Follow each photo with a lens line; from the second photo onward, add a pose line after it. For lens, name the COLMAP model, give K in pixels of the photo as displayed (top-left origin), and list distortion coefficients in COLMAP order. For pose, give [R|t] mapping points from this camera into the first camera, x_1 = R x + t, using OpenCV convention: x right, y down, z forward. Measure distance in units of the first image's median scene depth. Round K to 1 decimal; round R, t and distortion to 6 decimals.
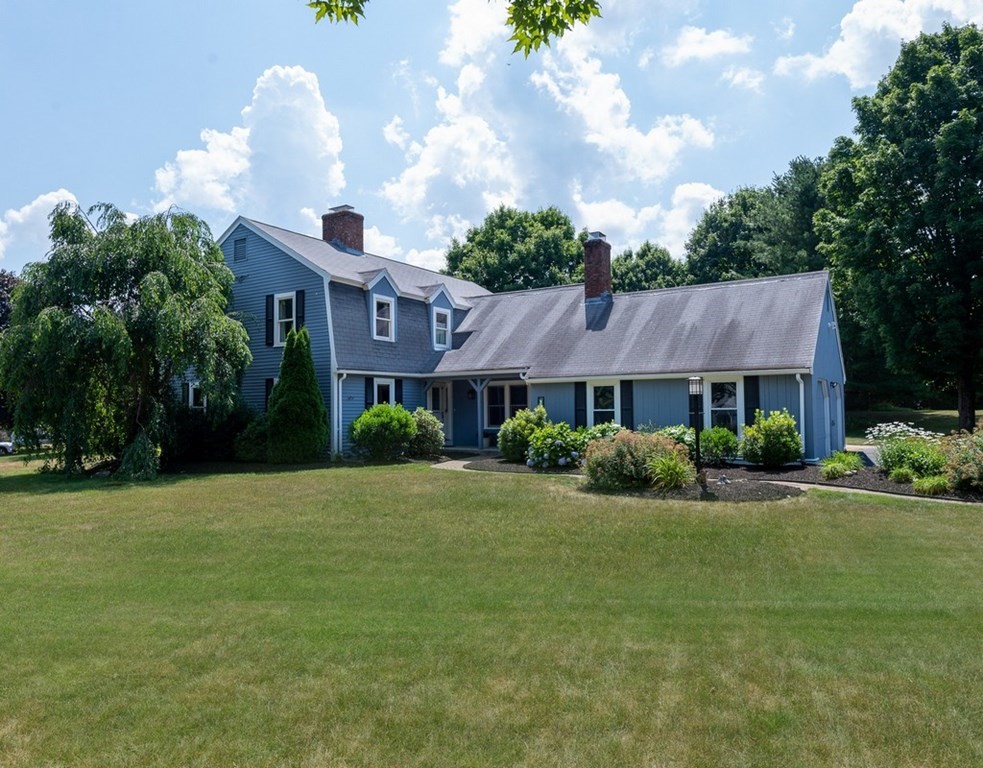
lens RADIAL K [[698.8, 0, 491.5], [0, 698.8, 384.0], [0, 0, 1]] dist [-0.006885, -0.003354]
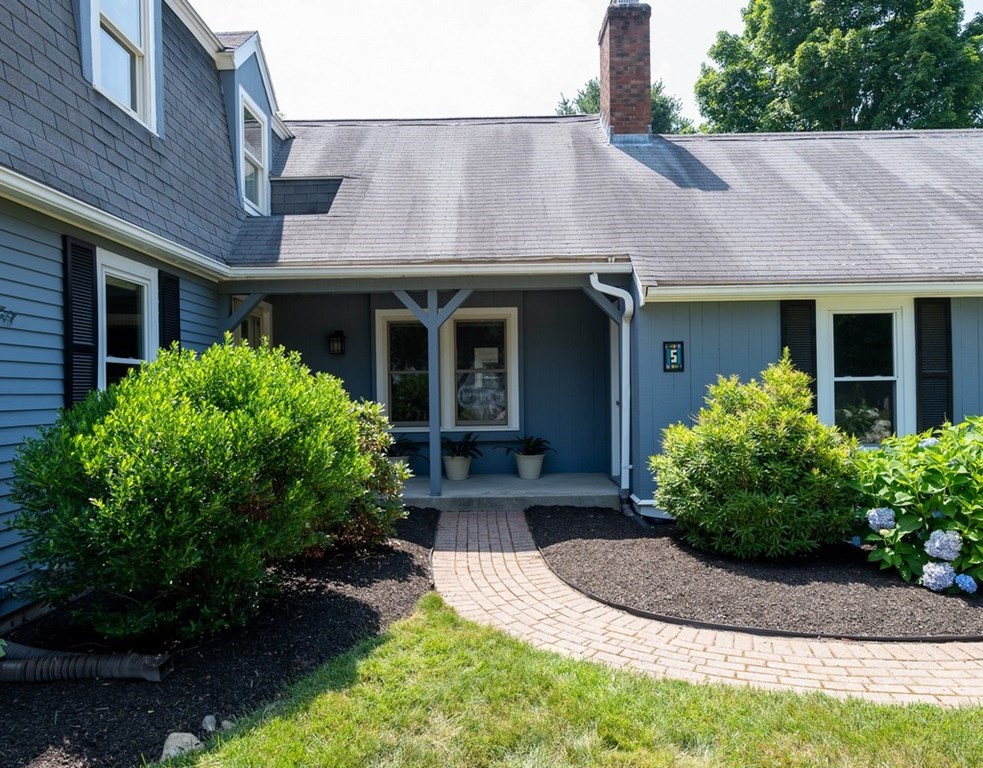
lens RADIAL K [[698.8, 0, 491.5], [0, 698.8, 384.0], [0, 0, 1]] dist [-0.006885, -0.003354]
pose [[0.850524, 0.004235, 0.525918, -0.181398], [-0.016199, 0.999704, 0.018148, 0.033209], [-0.525686, -0.023954, 0.850341, 0.728931]]
